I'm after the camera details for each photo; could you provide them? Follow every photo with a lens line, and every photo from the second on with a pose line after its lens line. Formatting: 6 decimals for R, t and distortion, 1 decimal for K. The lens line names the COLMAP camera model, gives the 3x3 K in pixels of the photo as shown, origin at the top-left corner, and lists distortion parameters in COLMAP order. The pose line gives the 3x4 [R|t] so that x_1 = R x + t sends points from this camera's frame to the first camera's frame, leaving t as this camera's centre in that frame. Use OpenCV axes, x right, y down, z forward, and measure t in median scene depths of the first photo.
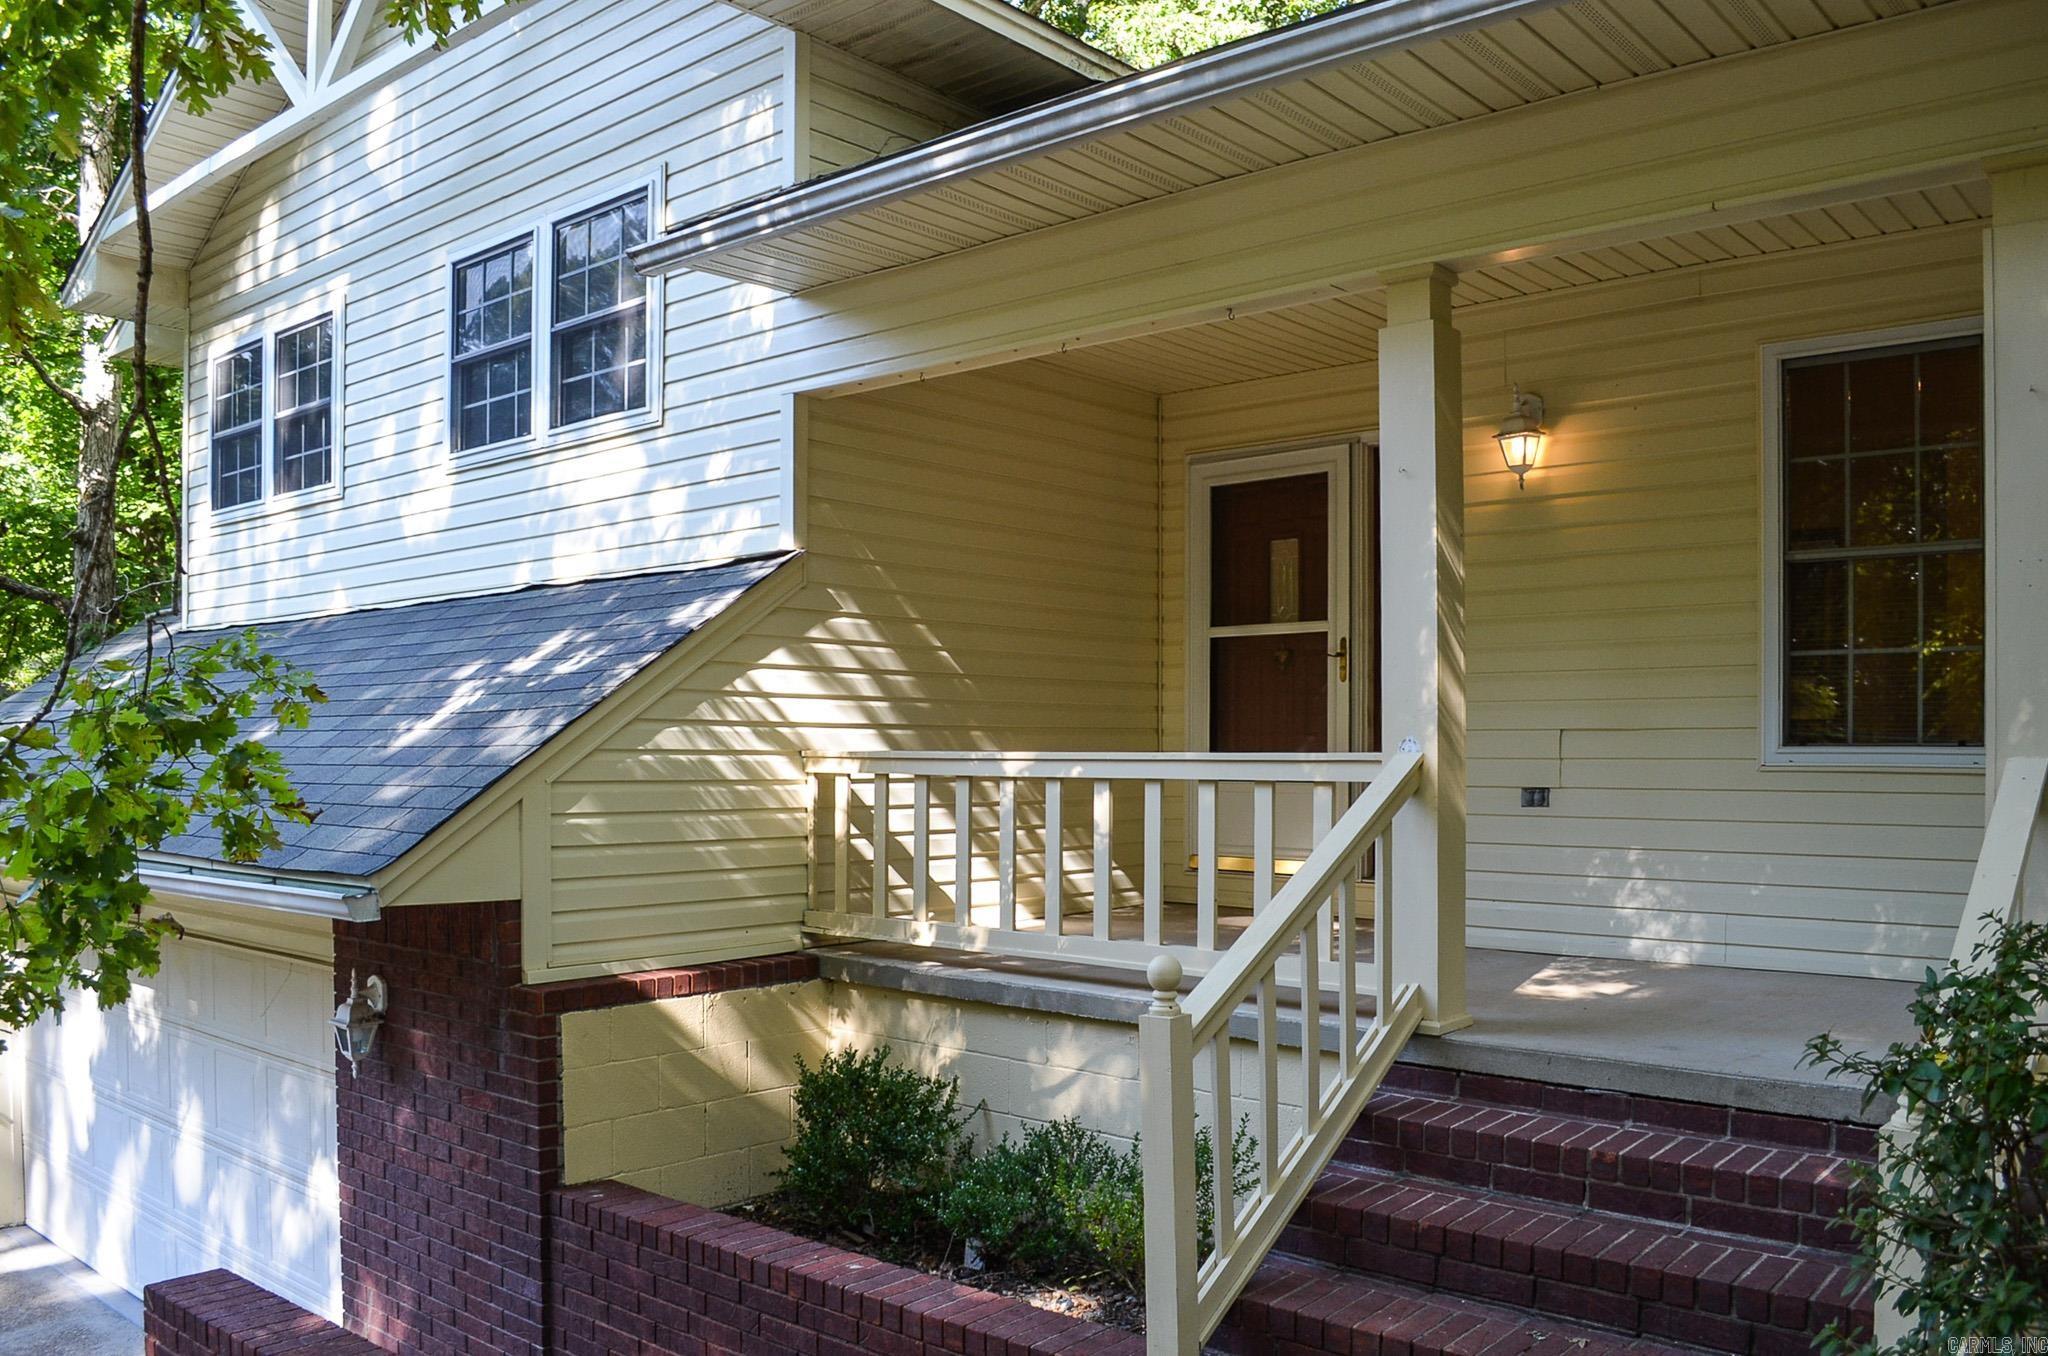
lens RADIAL K [[1647.2, 0, 1026.3], [0, 1647.2, 725.2], [0, 0, 1]] dist [-0.084976, 0.000609]
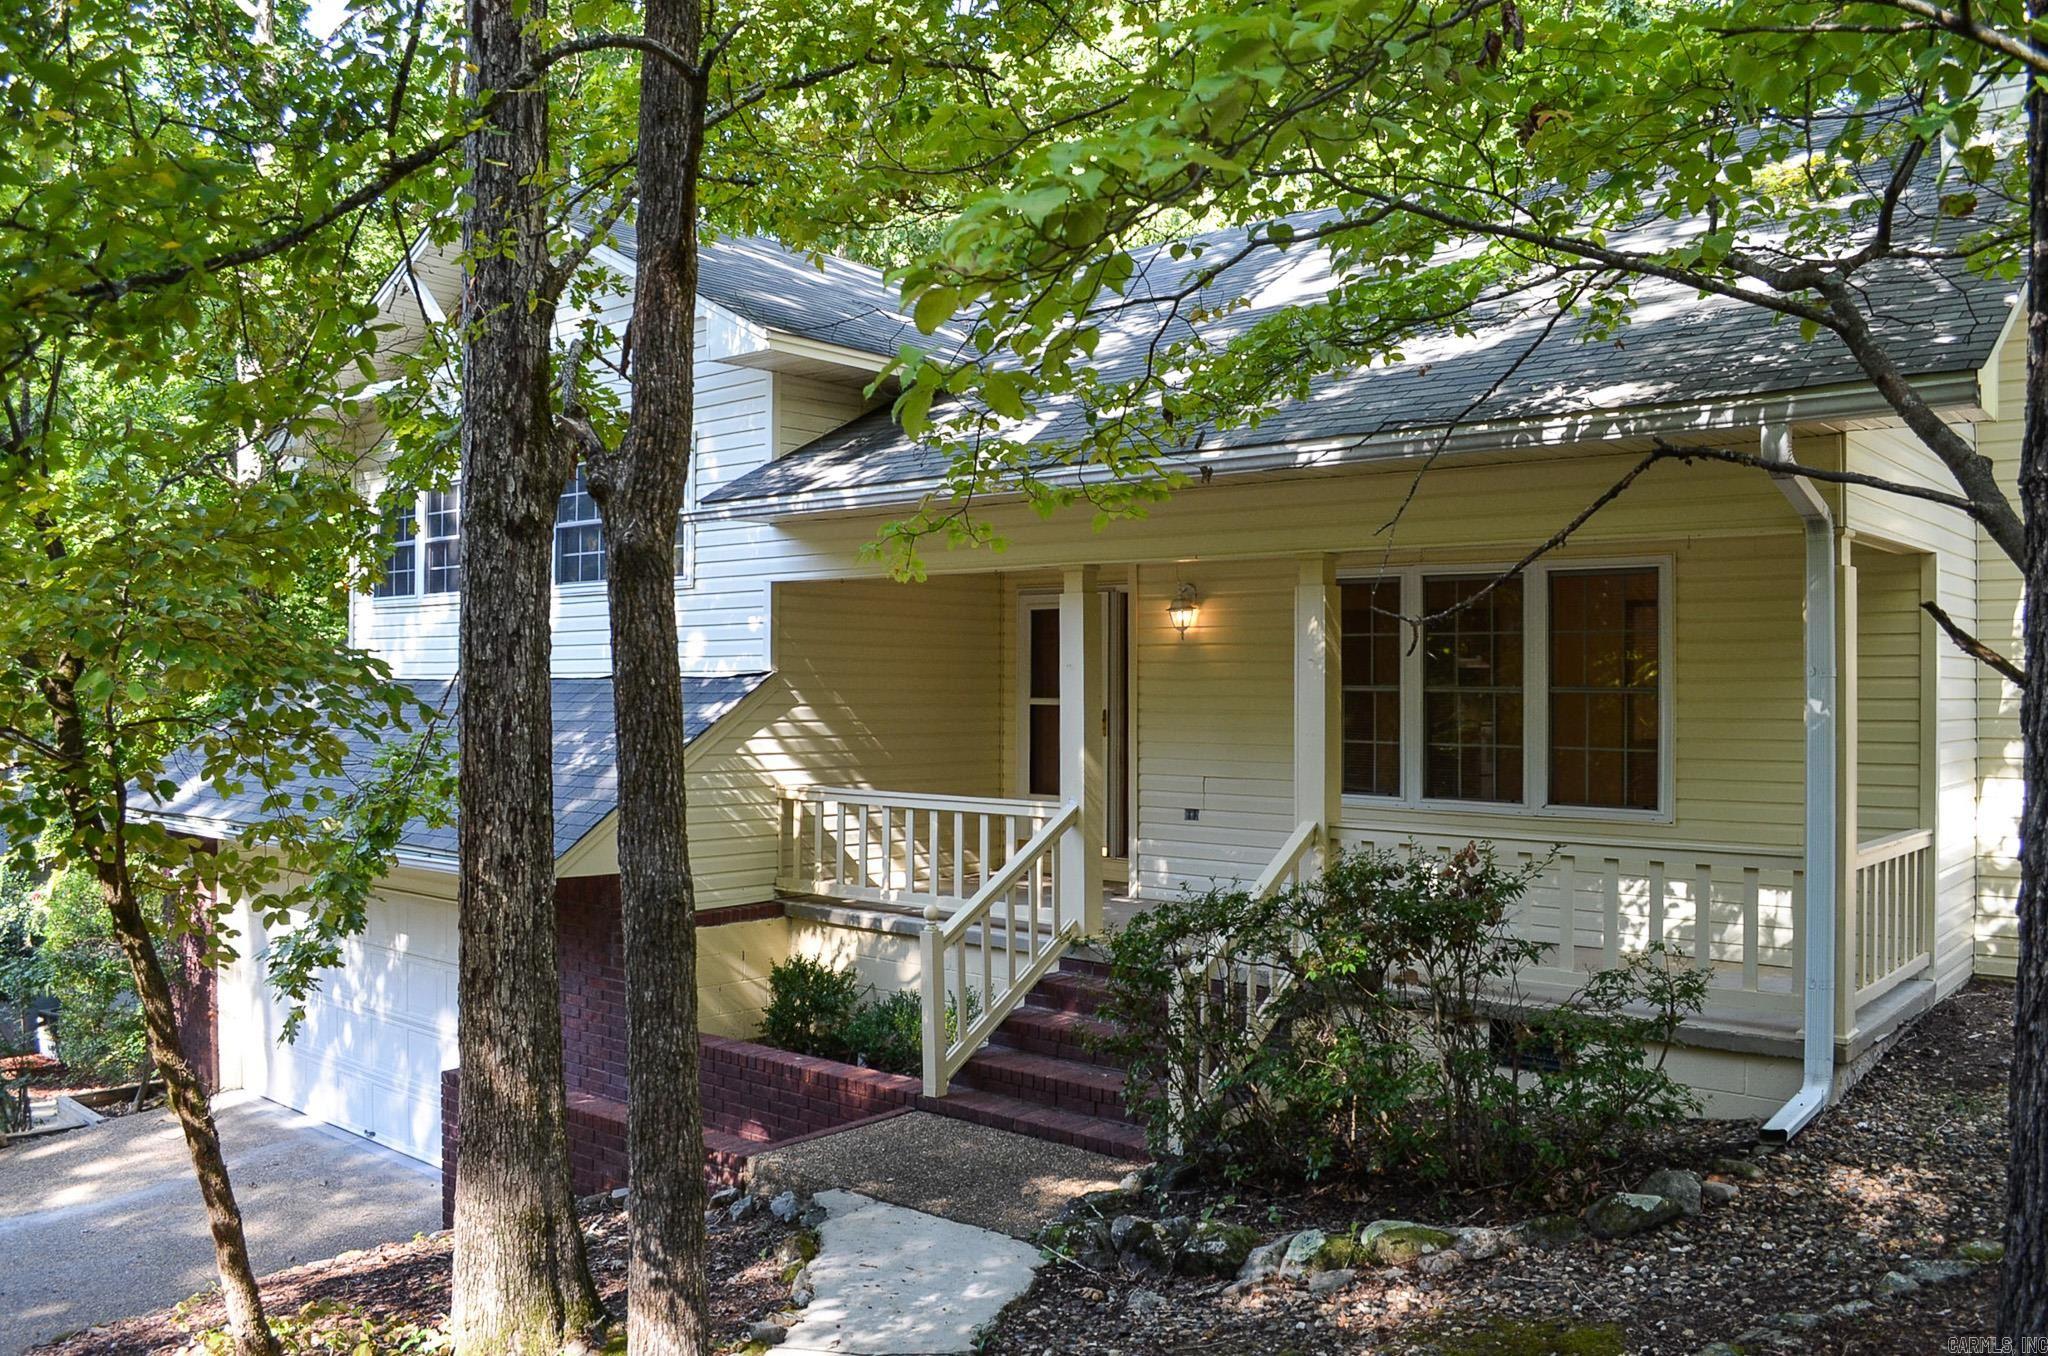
lens RADIAL K [[1609.3, 0, 988.2], [0, 1609.3, 677.7], [0, 0, 1]] dist [-0.001154, 0.000039]
pose [[0.999926, 0.003244, -0.011710, 0.119293], [-0.003200, 0.999988, 0.003760, -0.114237], [0.011722, -0.003722, 0.999924, -0.767902]]
